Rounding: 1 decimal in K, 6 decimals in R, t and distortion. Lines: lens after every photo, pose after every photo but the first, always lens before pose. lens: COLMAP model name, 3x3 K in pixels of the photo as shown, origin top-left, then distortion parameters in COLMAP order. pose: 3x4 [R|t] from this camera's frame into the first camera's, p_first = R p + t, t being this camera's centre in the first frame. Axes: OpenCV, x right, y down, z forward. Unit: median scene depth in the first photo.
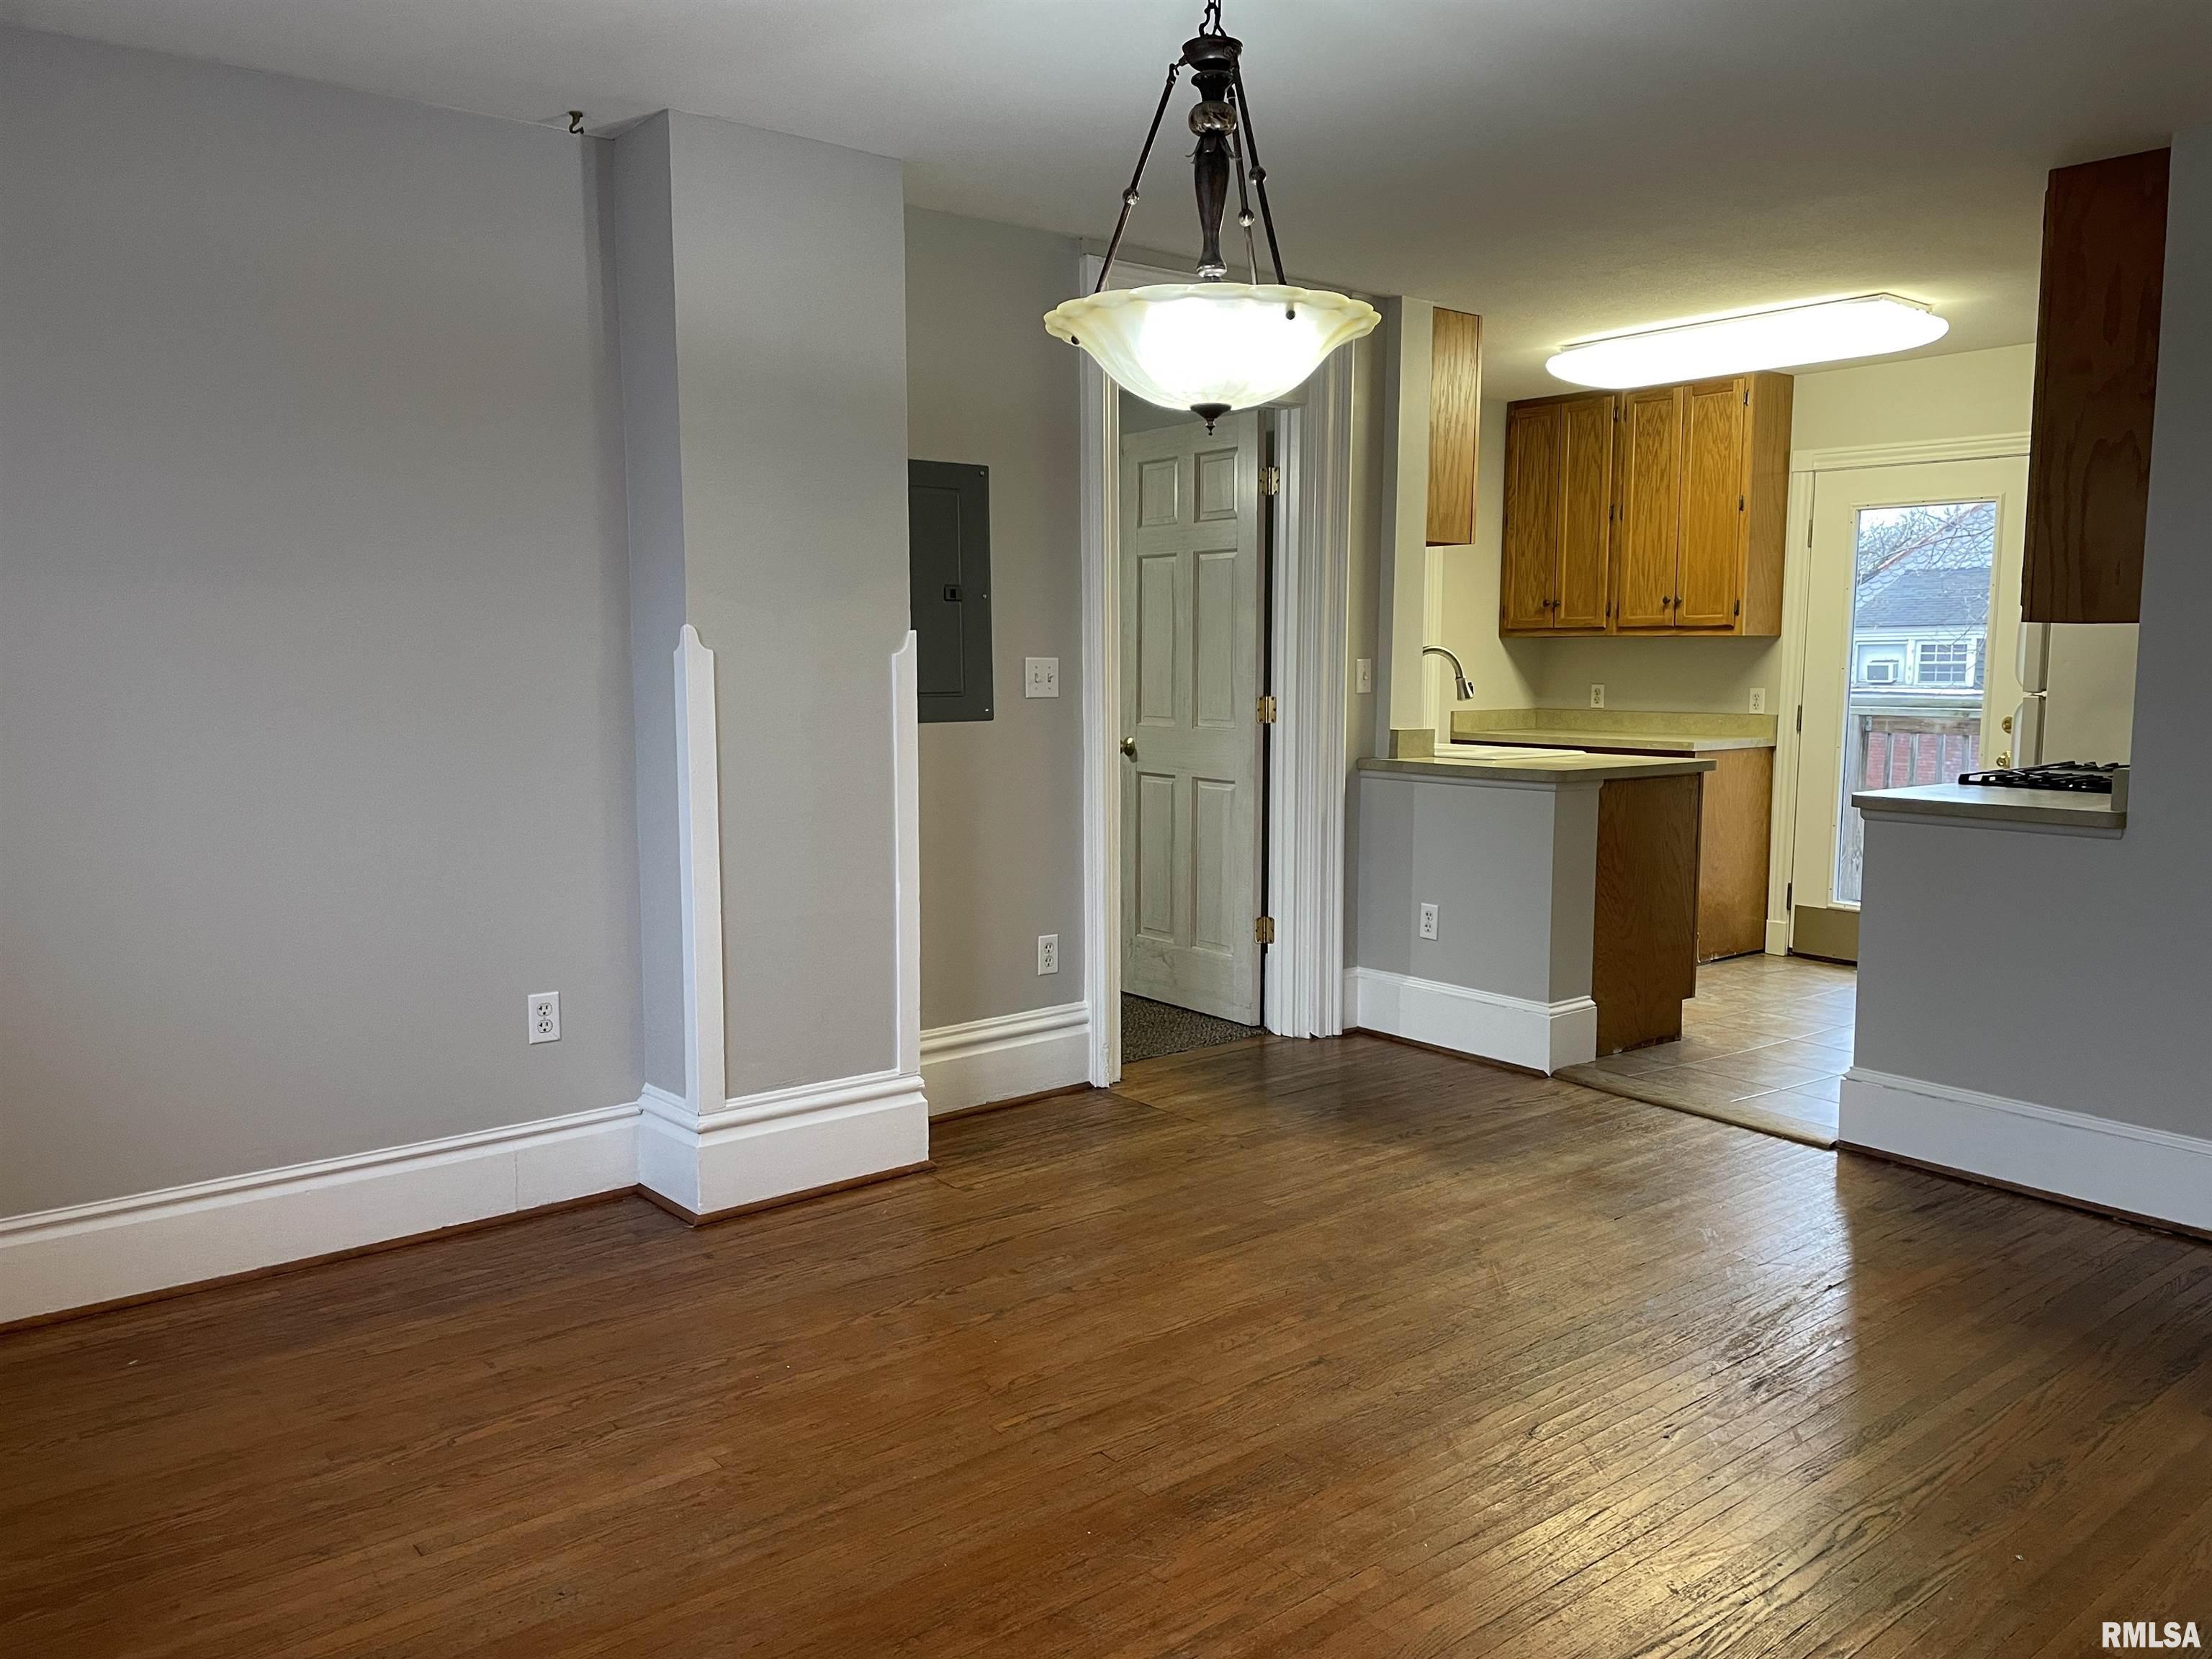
lens RADIAL K [[1686.0, 0, 1106.0], [0, 1686.0, 829.5], [0, 0, 1]] dist [0.094518, -0.133717]
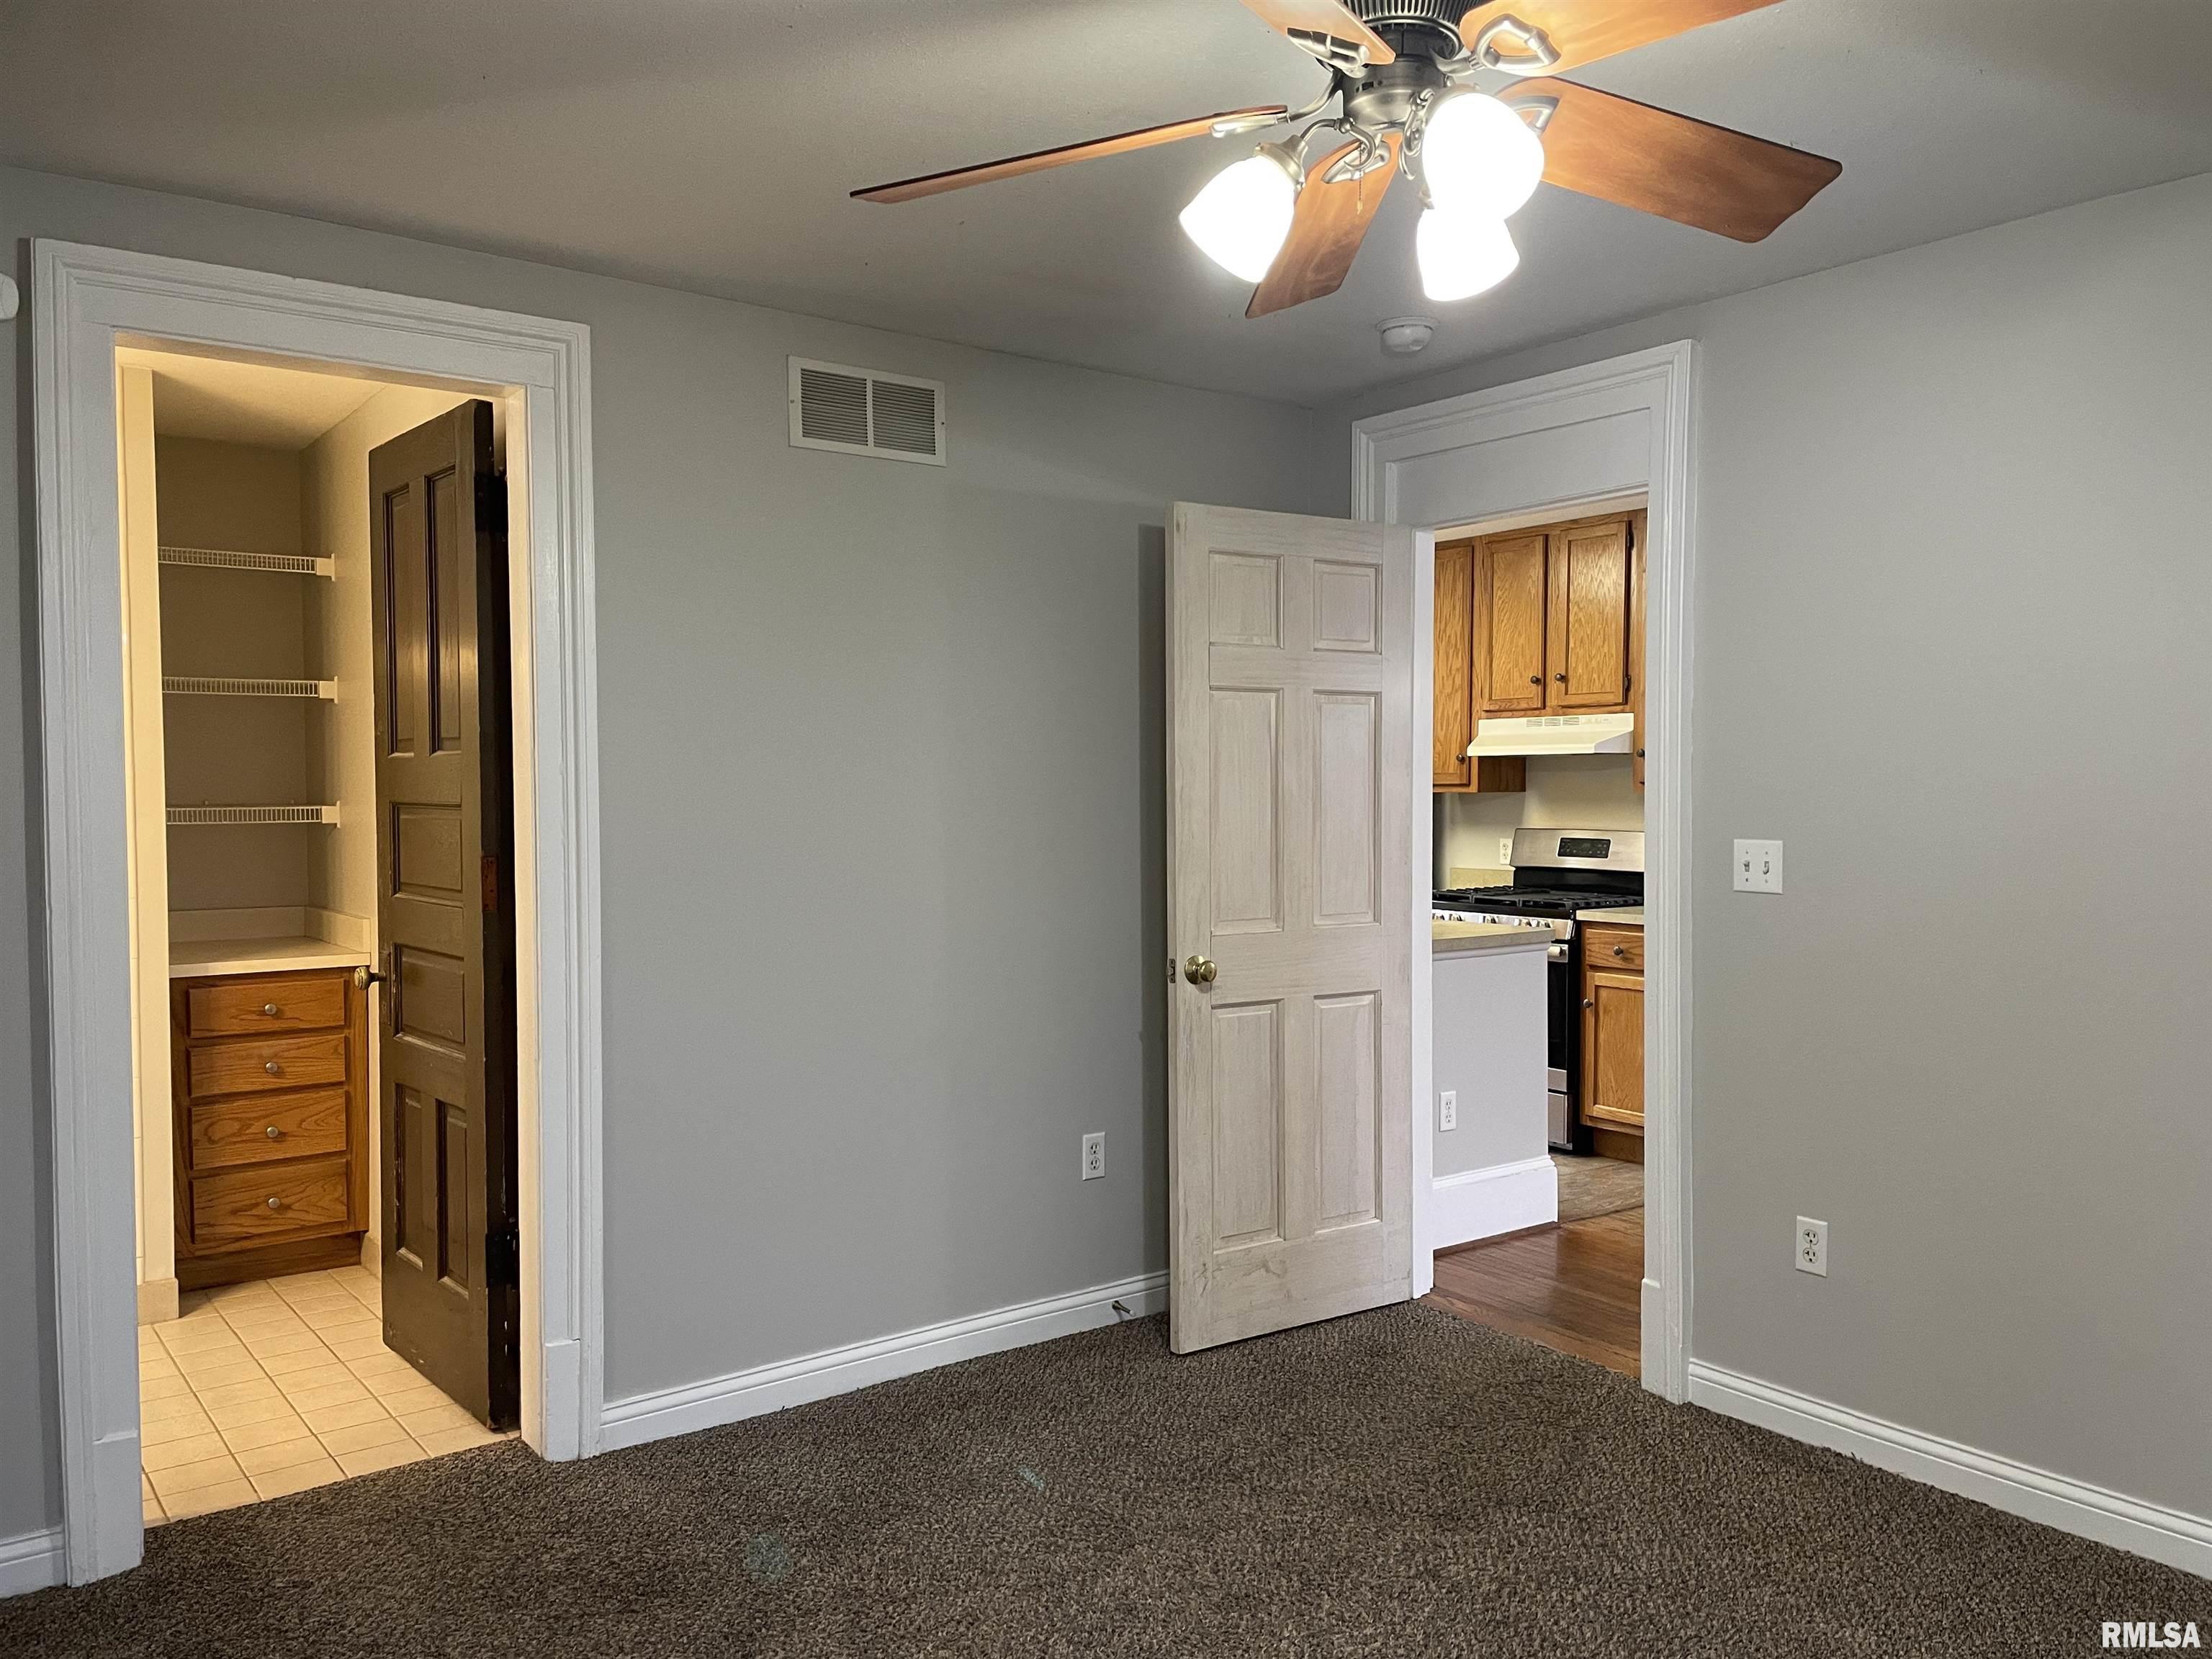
lens RADIAL K [[1634.3, 0, 1104.6], [0, 1634.3, 837.5], [0, 0, 1]] dist [0.095262, -0.123103]
pose [[0.032935, -0.031383, 0.998965, -0.537794], [0.108011, 0.993765, 0.027659, -0.105306], [-0.993604, 0.106988, 0.036119, 0.870614]]
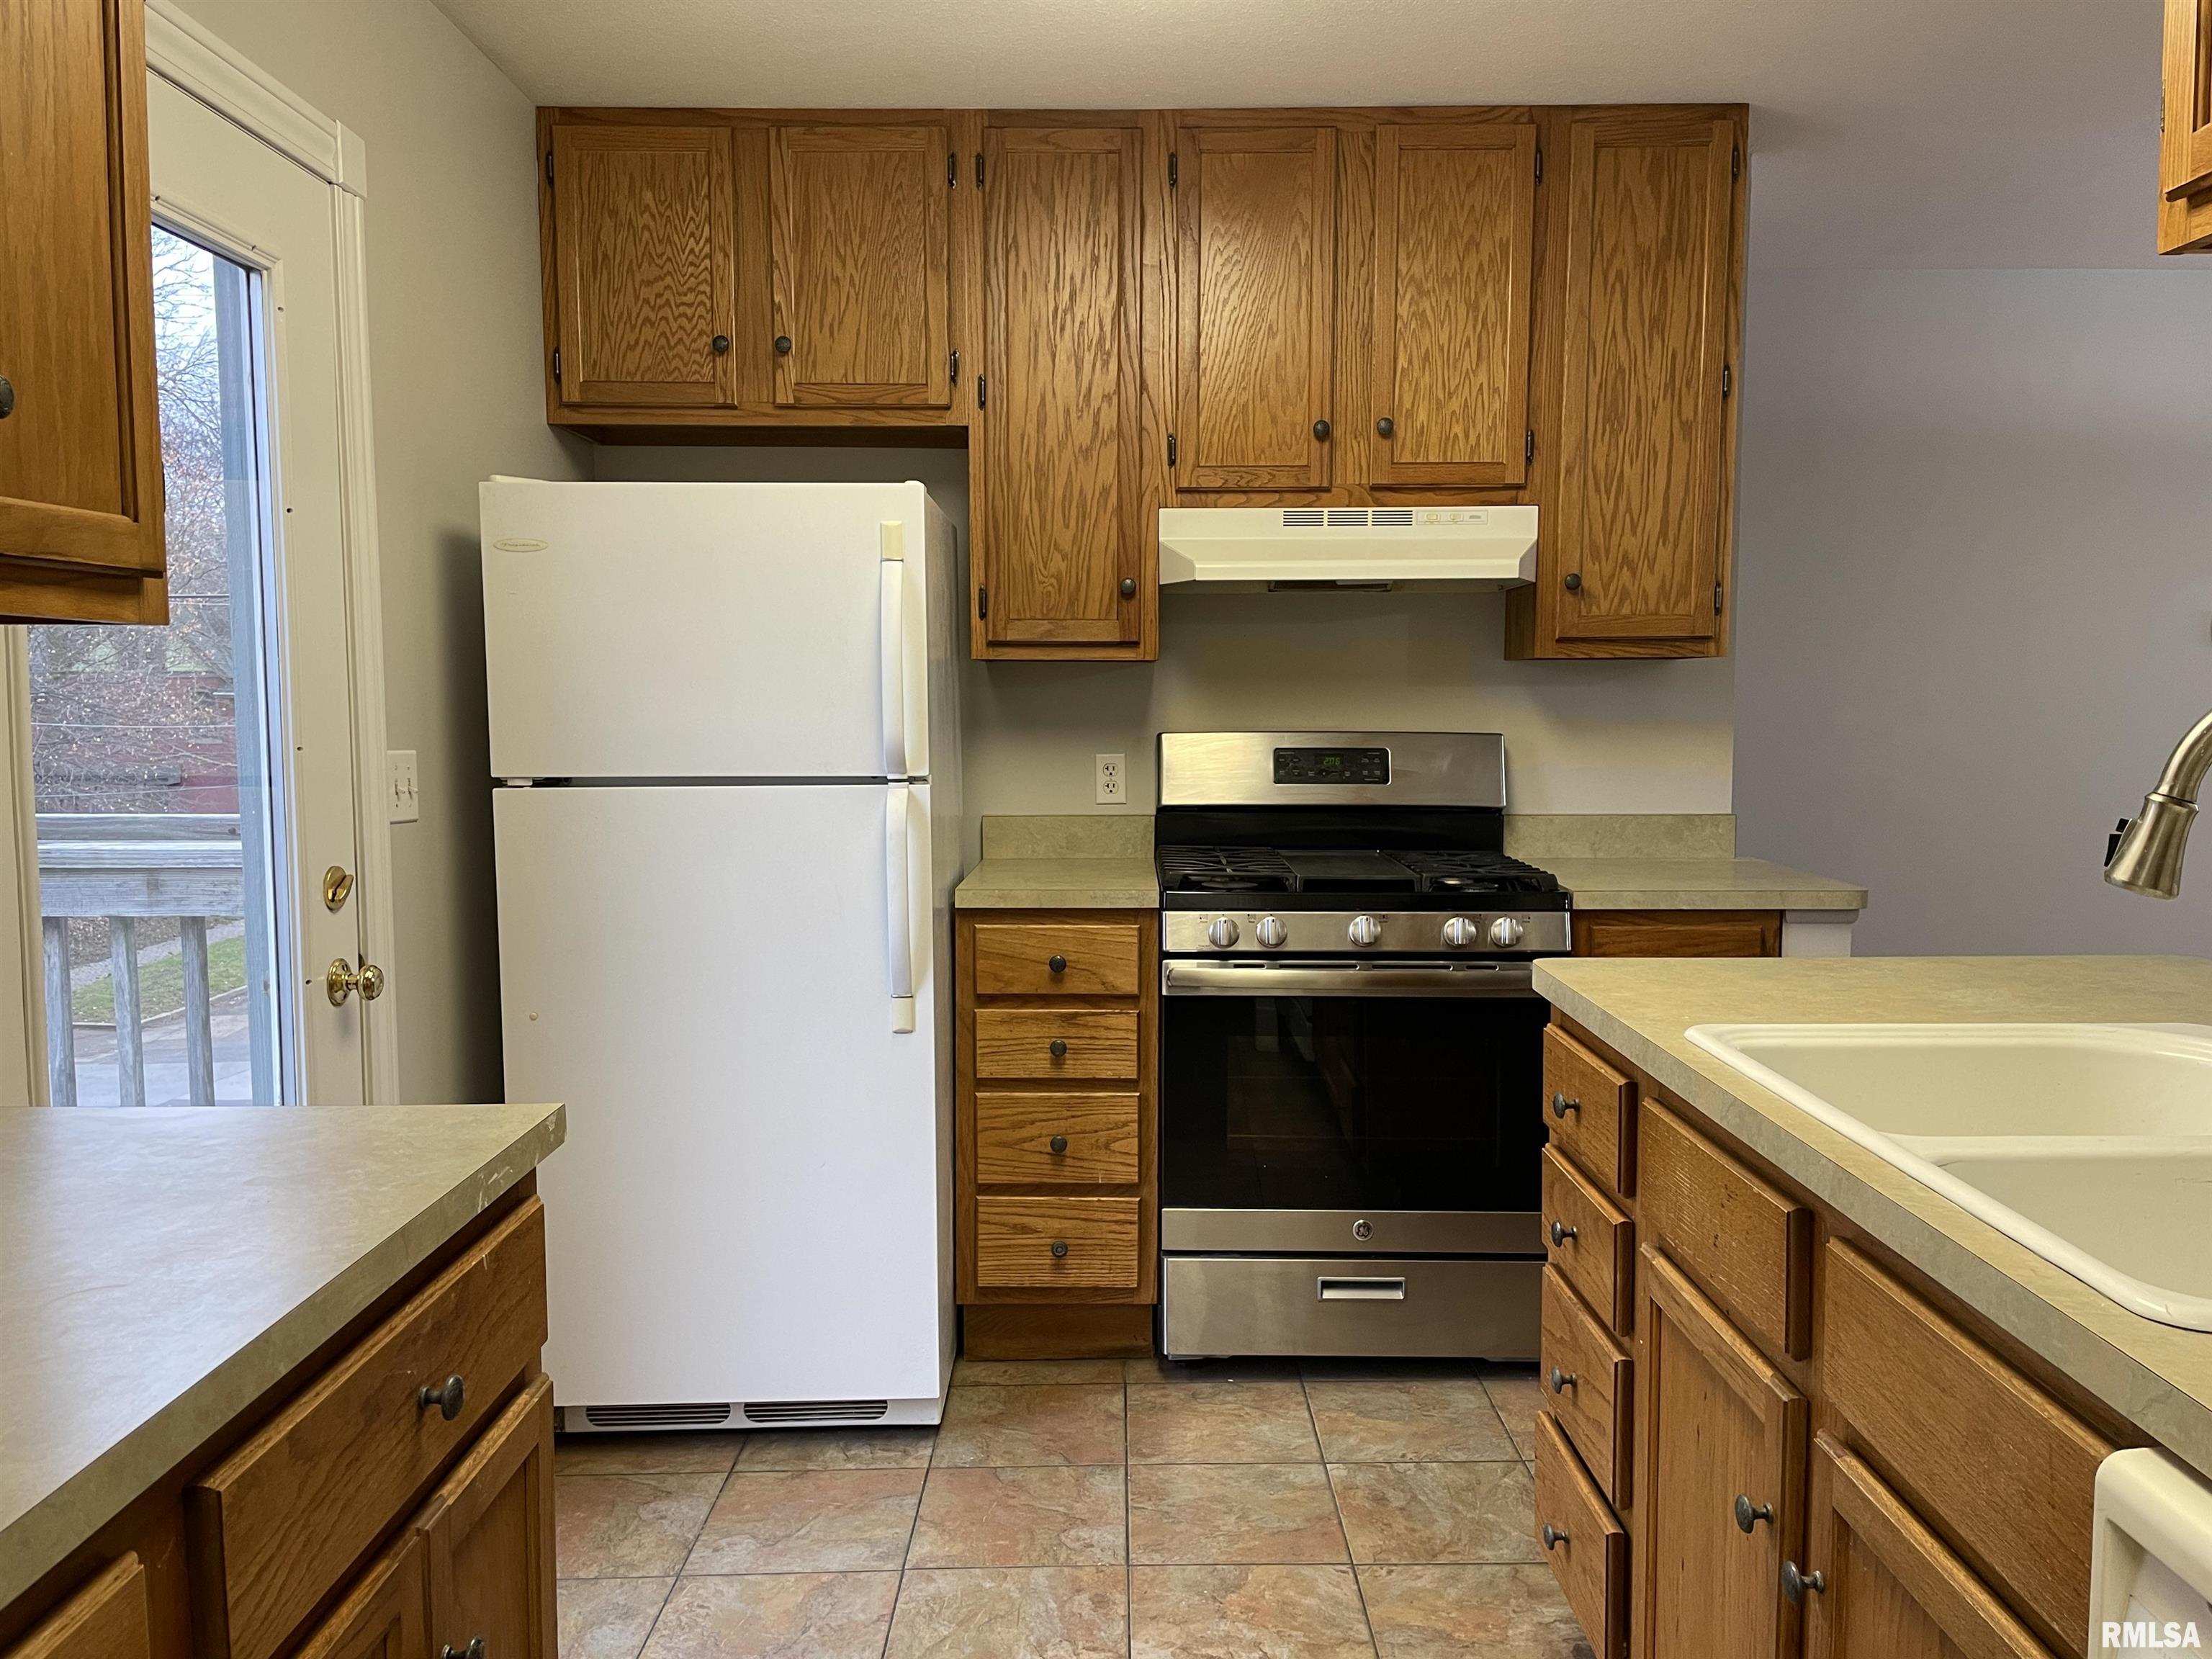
lens RADIAL K [[1686.0, 0, 1106.0], [0, 1686.0, 829.5], [0, 0, 1]] dist [0.094518, -0.133717]
pose [[-0.768279, -0.054237, 0.637813, 0.138811], [0.069165, 0.983537, 0.166949, -0.115183], [-0.636367, 0.172378, -0.751879, 1.066522]]
